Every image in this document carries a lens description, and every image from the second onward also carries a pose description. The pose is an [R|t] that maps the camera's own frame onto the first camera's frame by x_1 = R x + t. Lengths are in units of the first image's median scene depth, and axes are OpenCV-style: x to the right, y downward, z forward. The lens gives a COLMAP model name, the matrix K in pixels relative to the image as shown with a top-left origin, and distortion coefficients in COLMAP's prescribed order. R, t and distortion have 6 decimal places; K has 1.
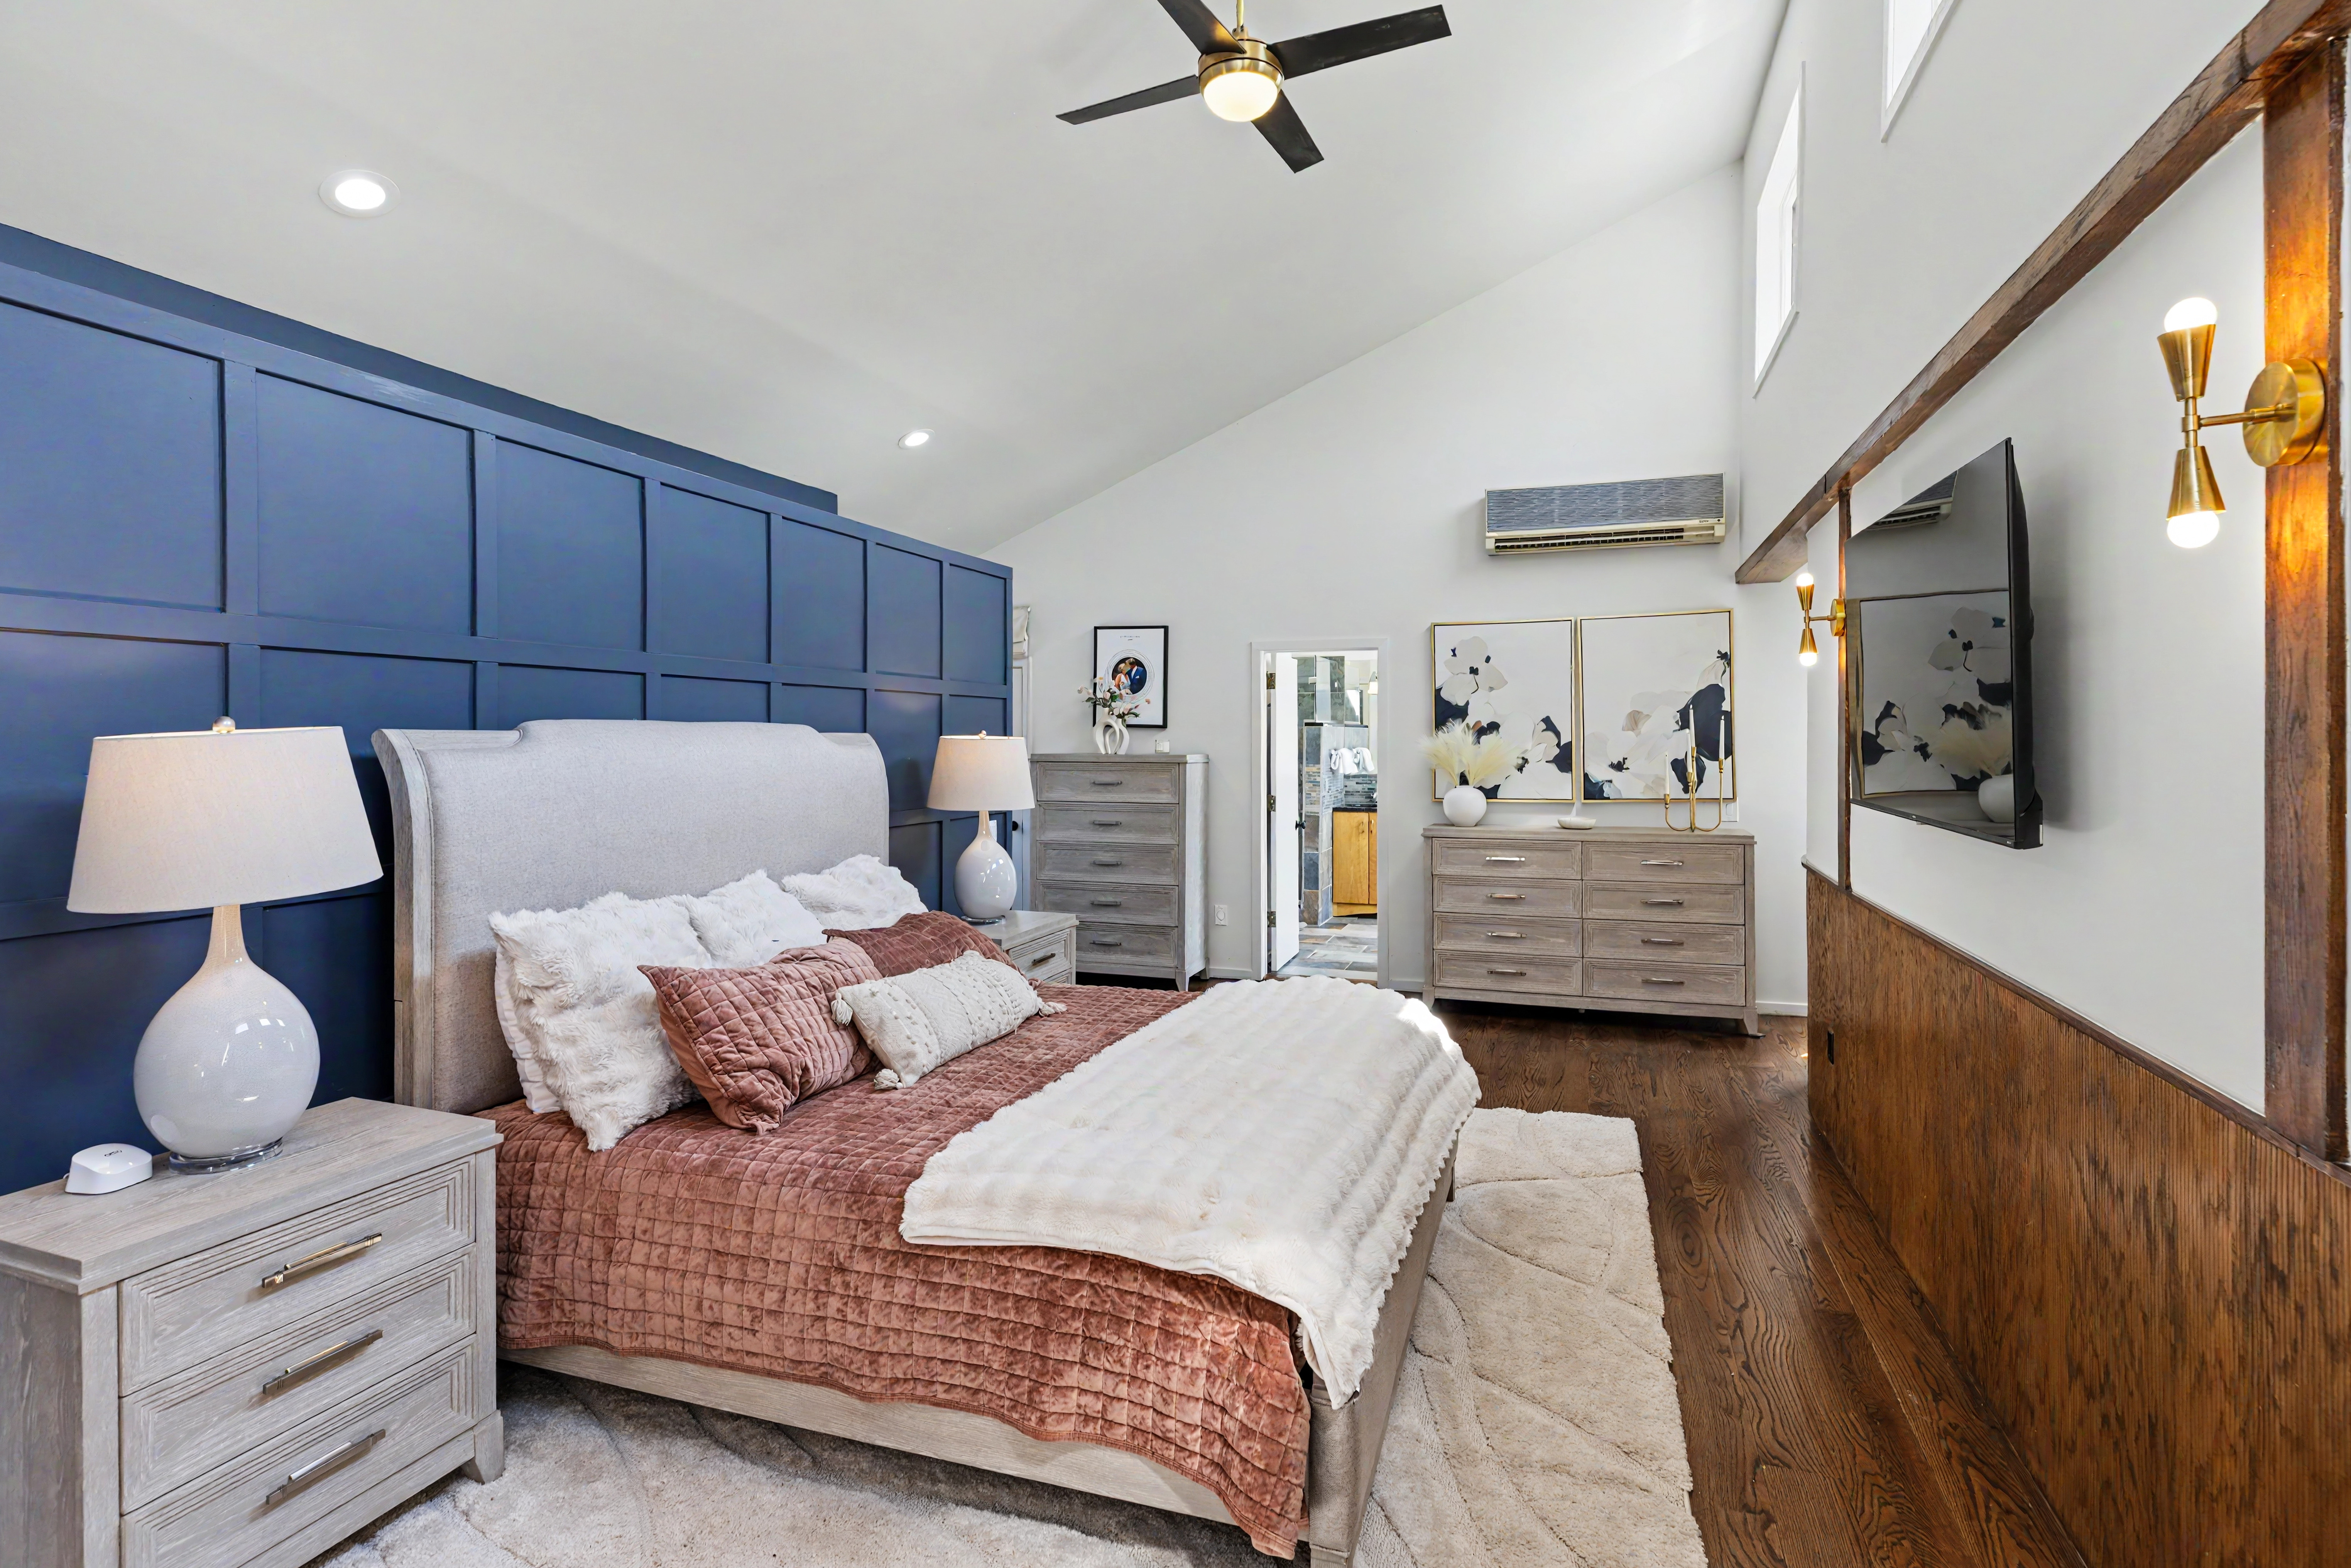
lens RADIAL K [[1193.5, 0, 1186.2], [0, 1193.5, 706.1], [0, 0, 1]] dist [0.000475, 0.000393]
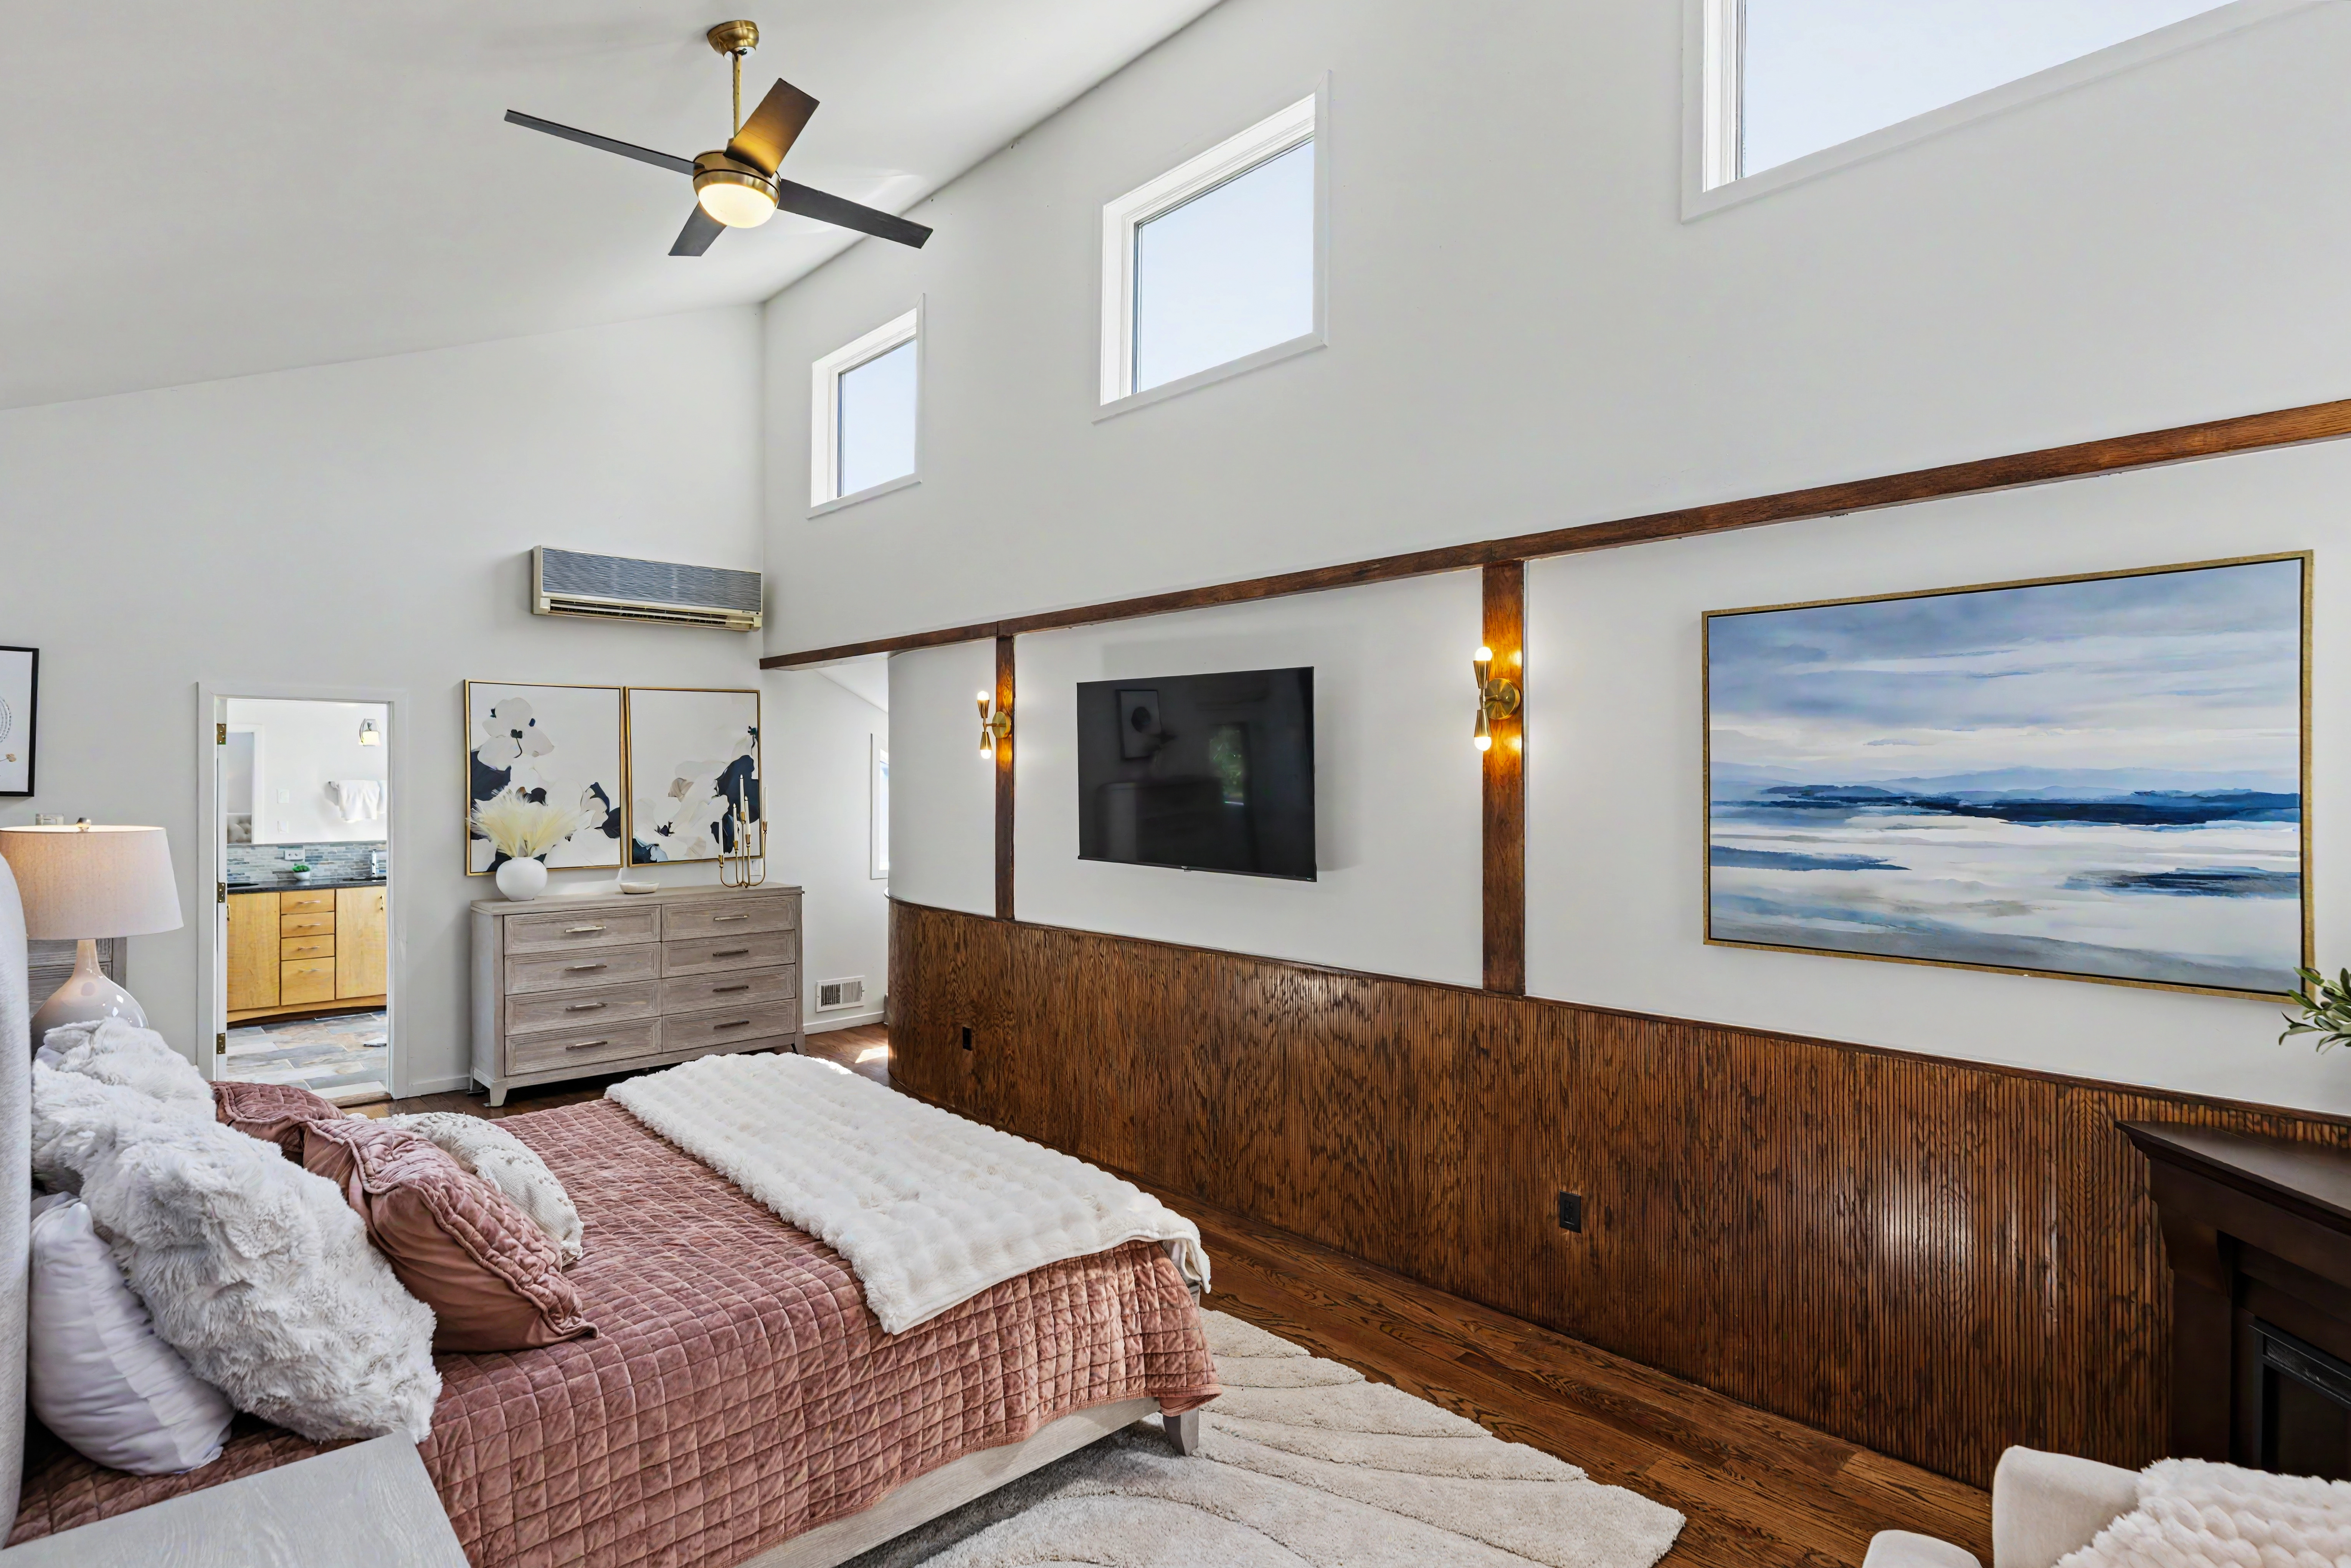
lens RADIAL K [[1193.6, 0, 1186.2], [0, 1193.6, 706.1], [0, 0, 1]] dist [0.000475, 0.000393]
pose [[0.467243, 0.056600, 0.882316, -0.364843], [-0.027654, 0.998396, -0.049401, -0.020415], [-0.883697, -0.001317, 0.468058, 0.093763]]
